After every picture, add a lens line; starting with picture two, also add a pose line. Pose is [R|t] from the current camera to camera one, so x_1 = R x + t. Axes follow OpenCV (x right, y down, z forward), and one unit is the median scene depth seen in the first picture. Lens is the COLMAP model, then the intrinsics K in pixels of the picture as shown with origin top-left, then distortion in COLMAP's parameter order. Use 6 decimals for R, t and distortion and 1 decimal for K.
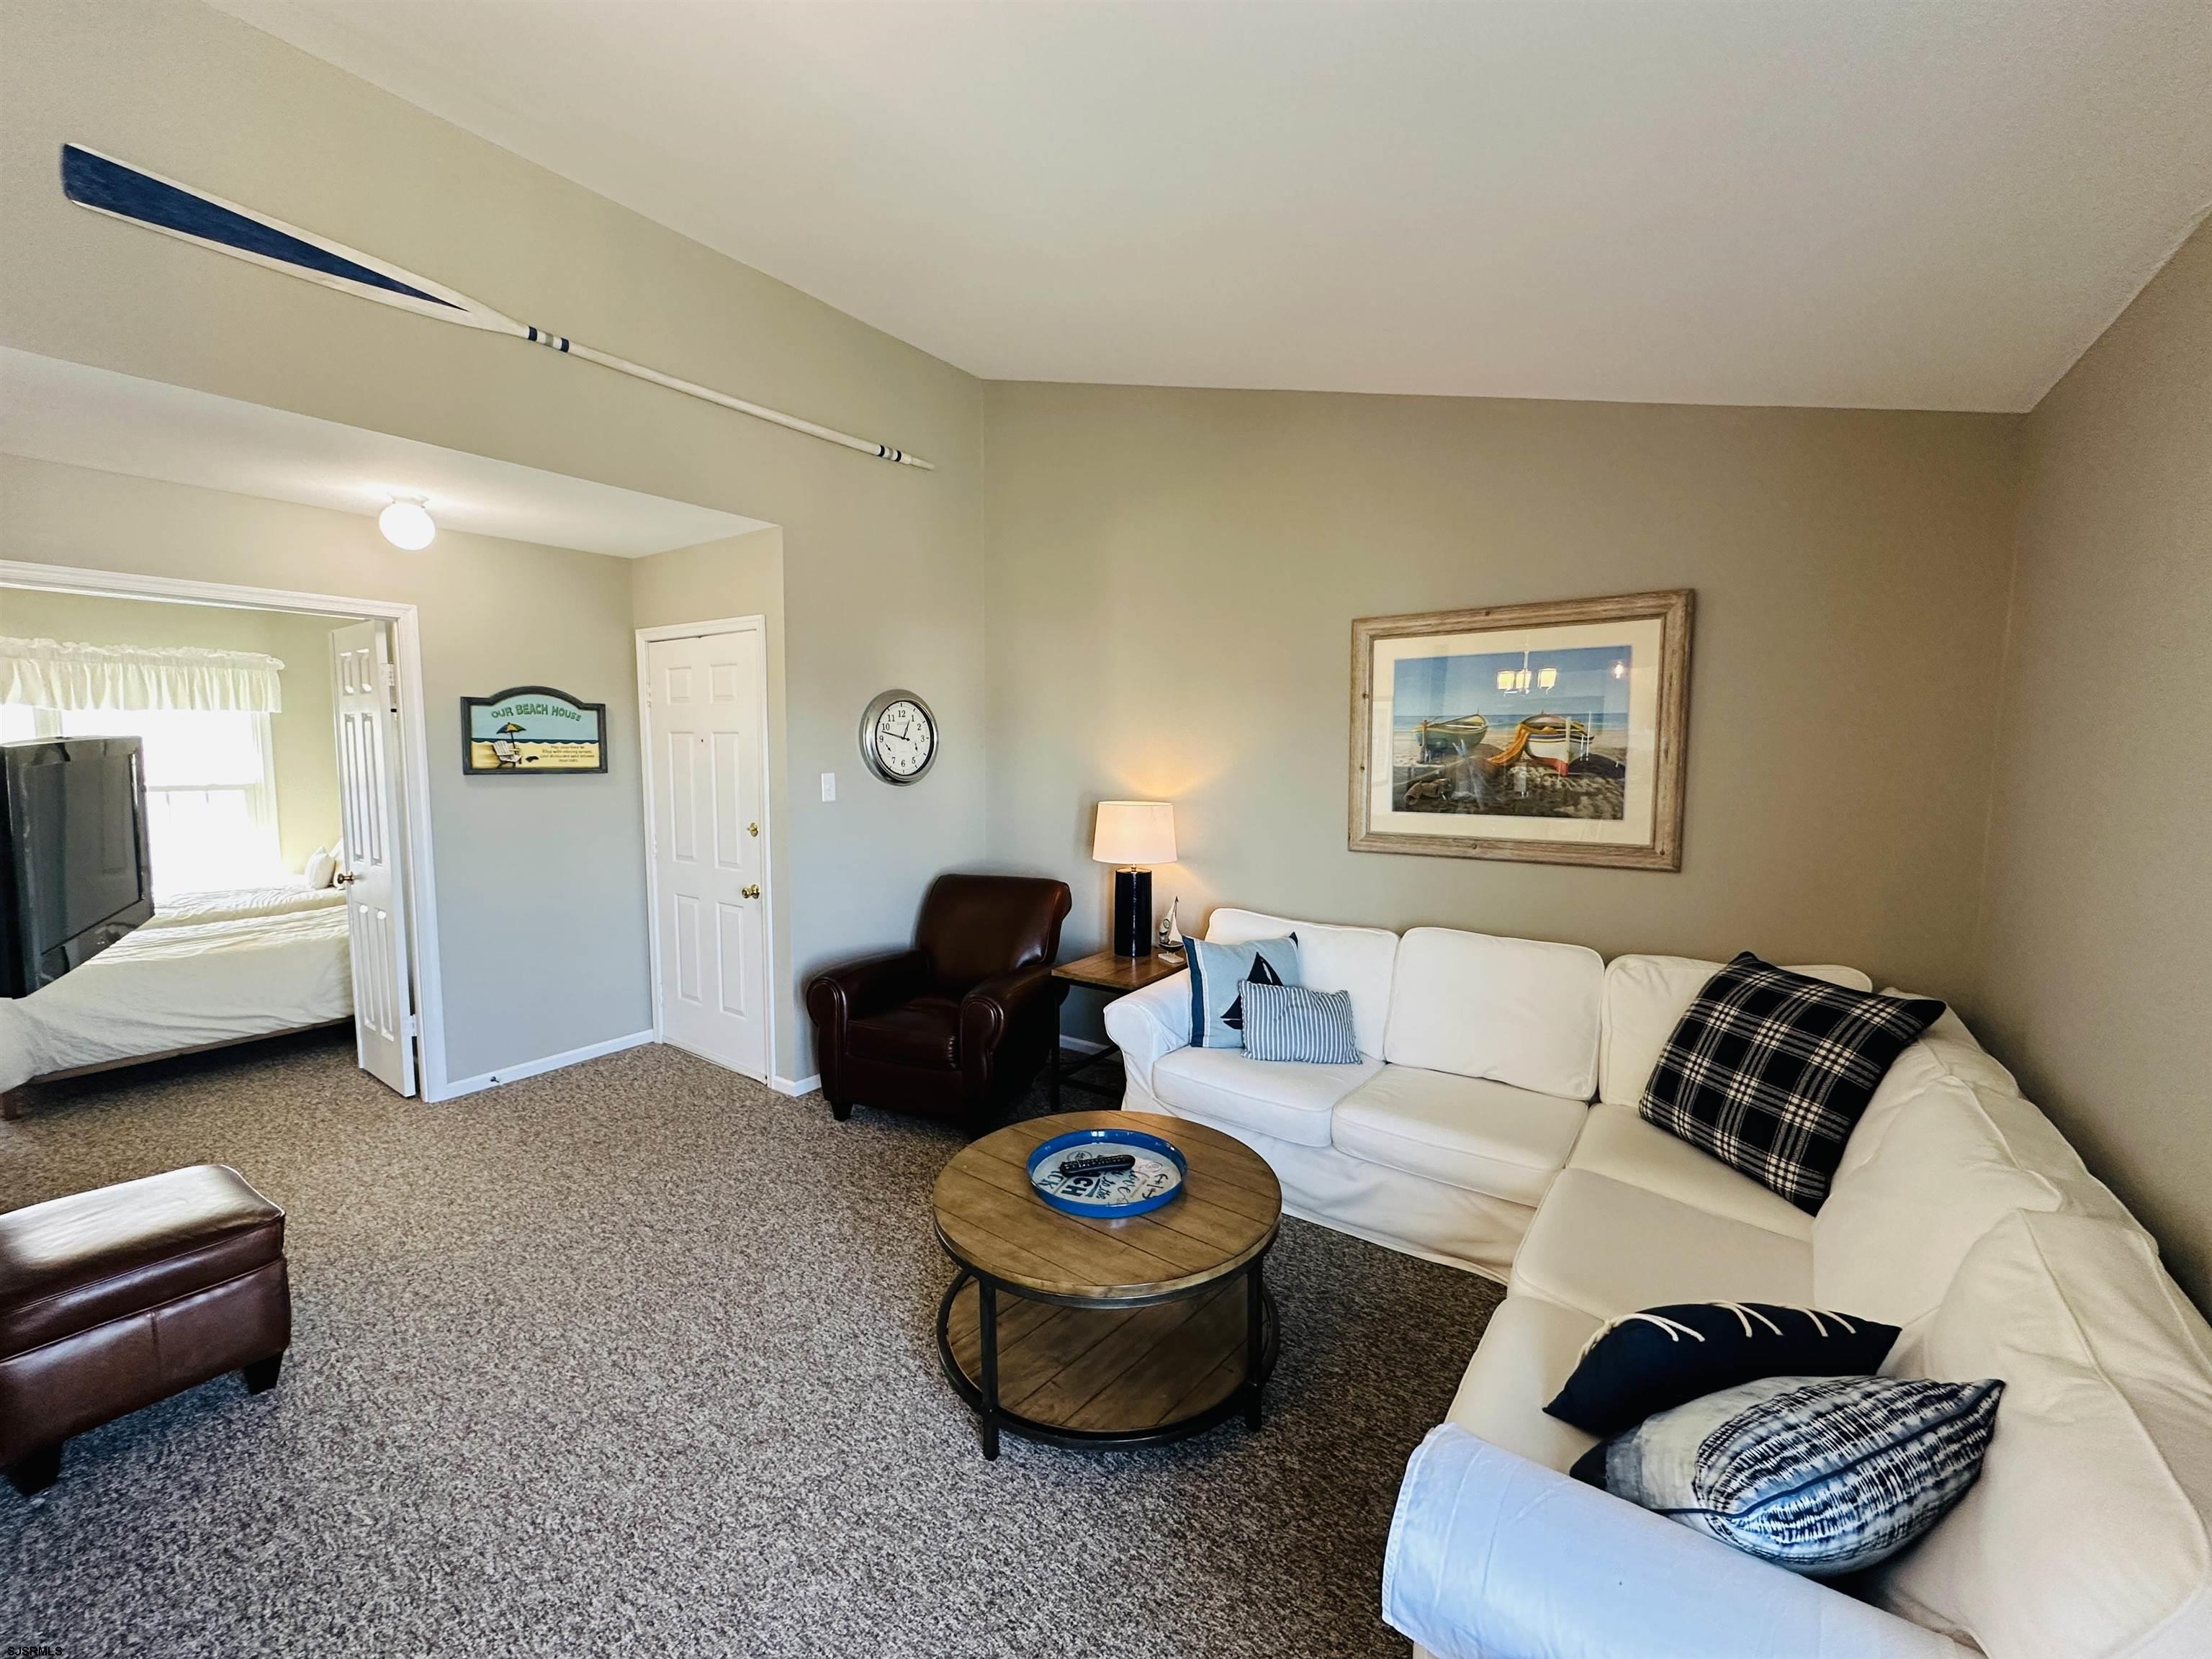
lens RADIAL K [[879.9, 0, 1104.7], [0, 879.9, 827.7], [0, 0, 1]] dist [-0.003365, 0.000544]
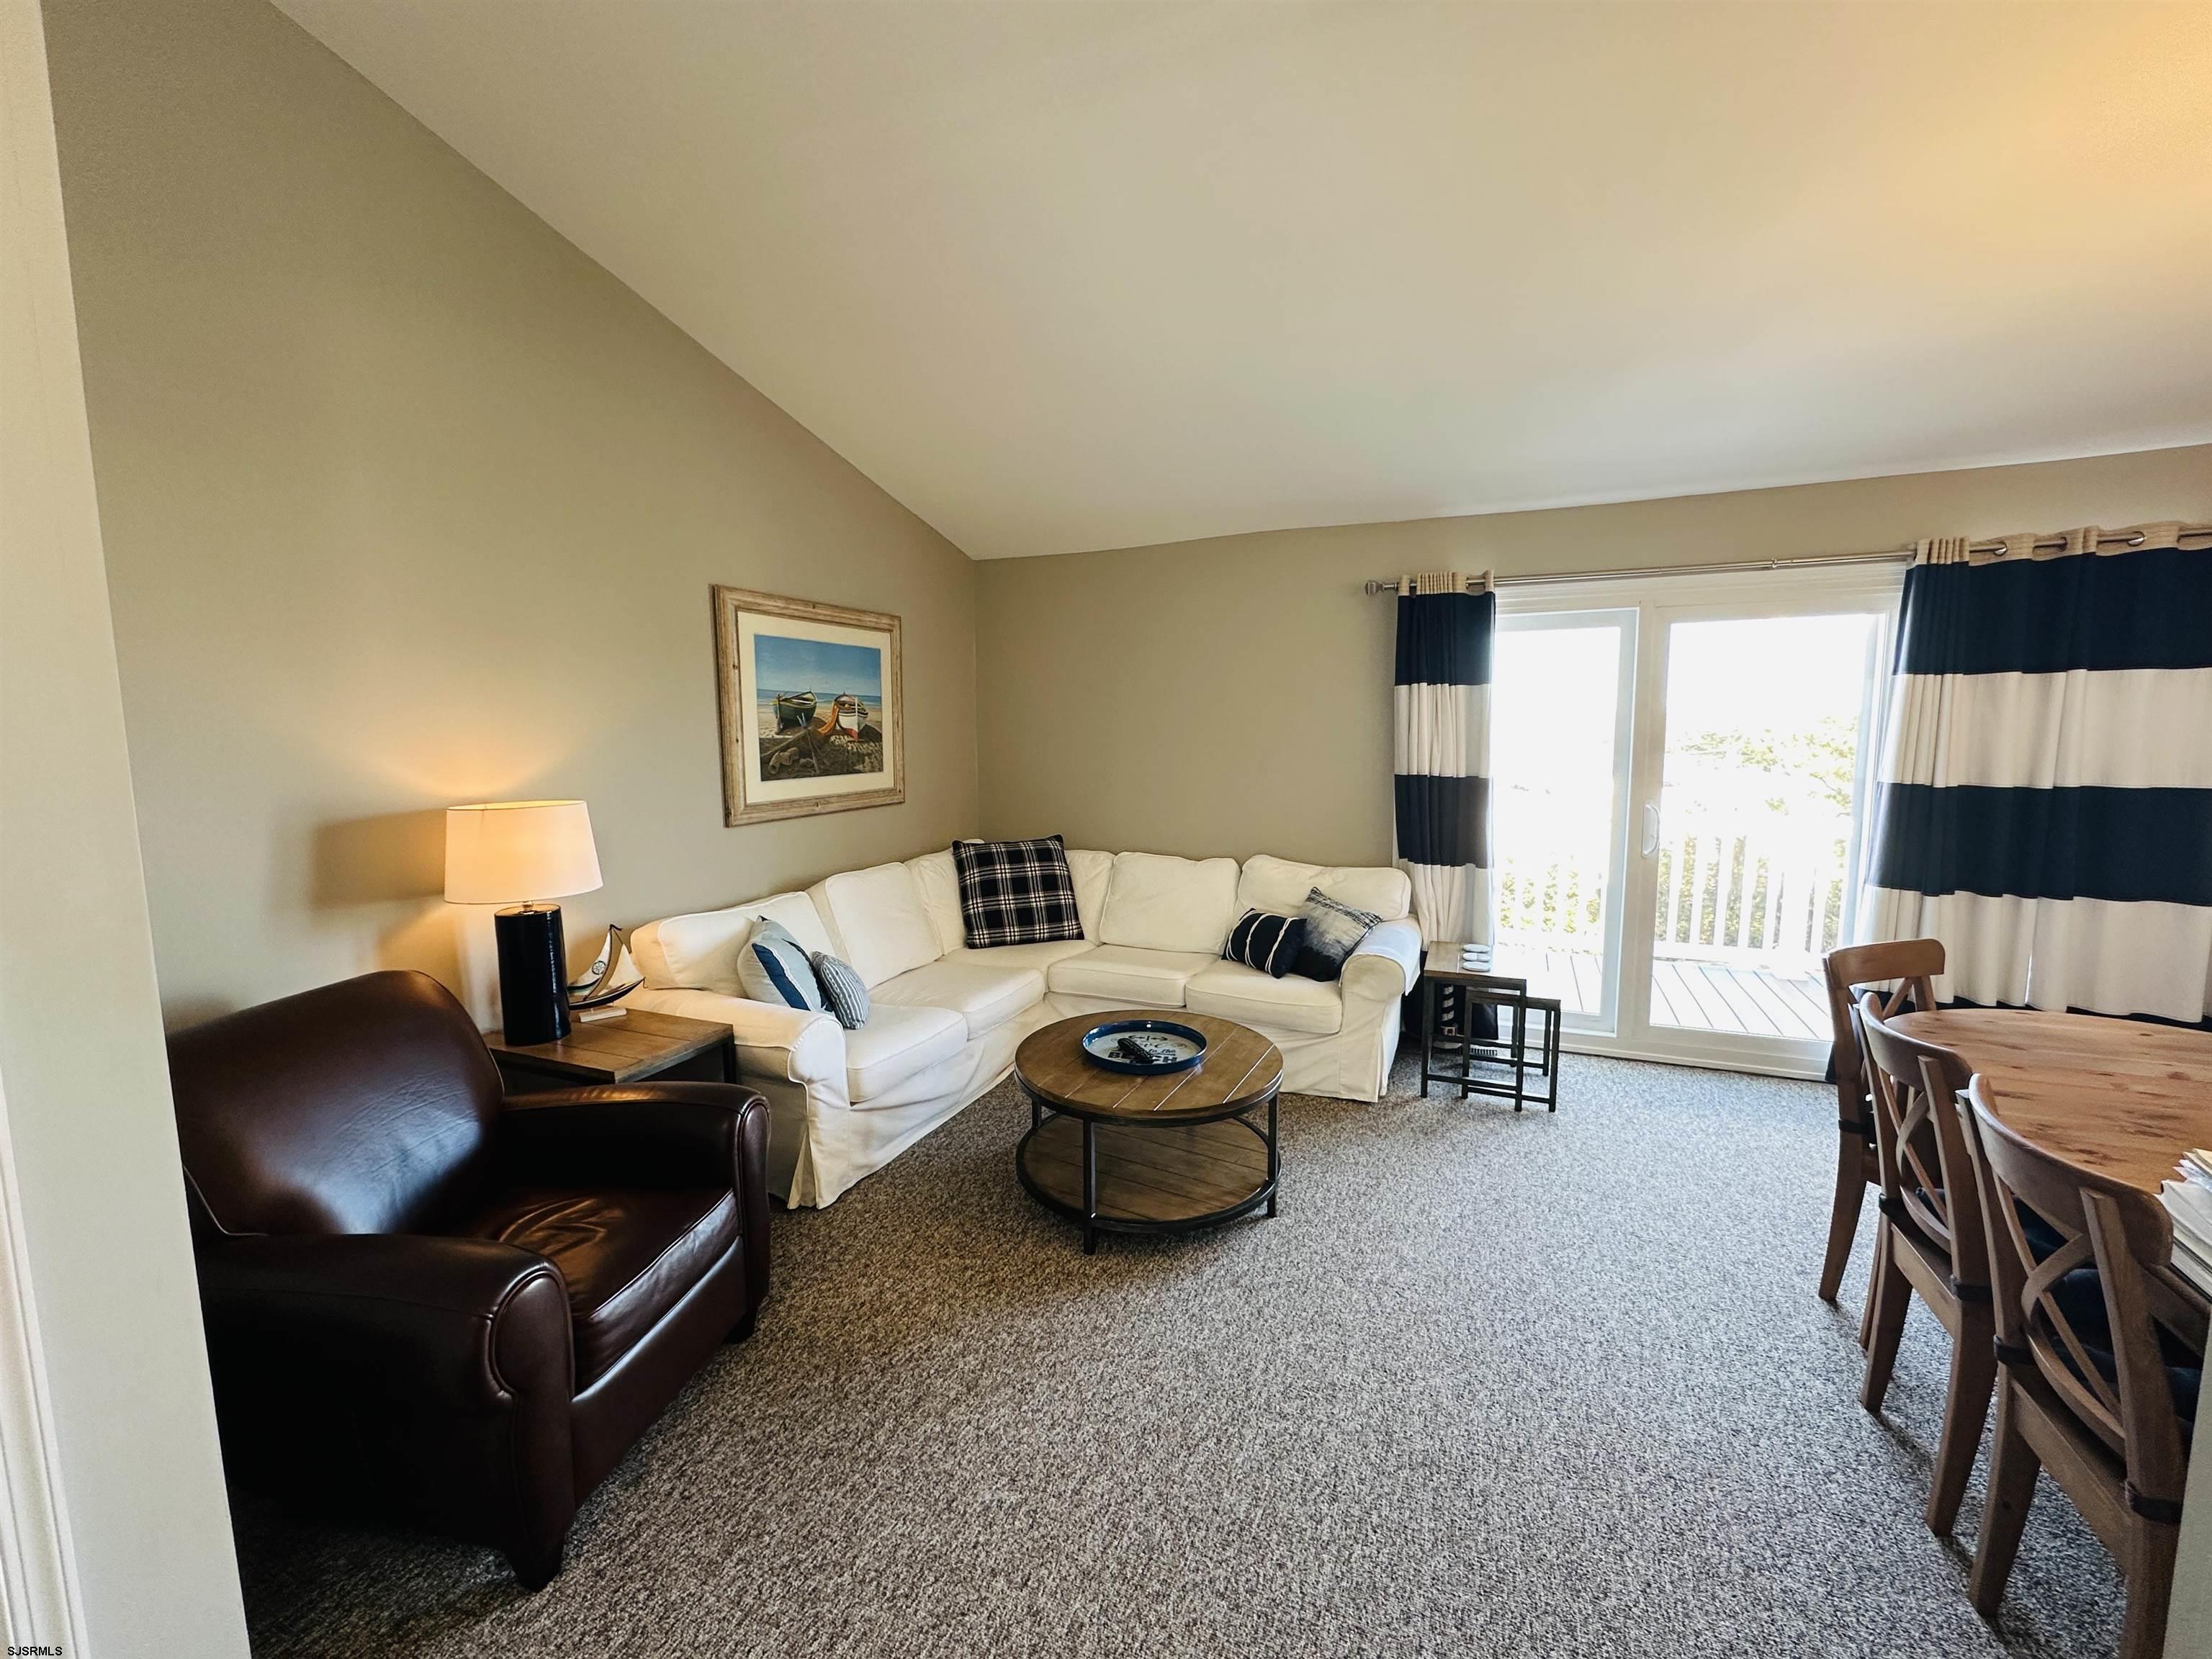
lens RADIAL K [[879.9, 0, 1106.9], [0, 879.9, 828.3], [0, 0, 1]] dist [-0.003365, 0.000544]
pose [[-0.208451, -0.109853, 0.971844, -0.784128], [0.093548, 0.986877, 0.131617, -0.063675], [-0.973549, 0.118350, -0.195439, 0.829051]]
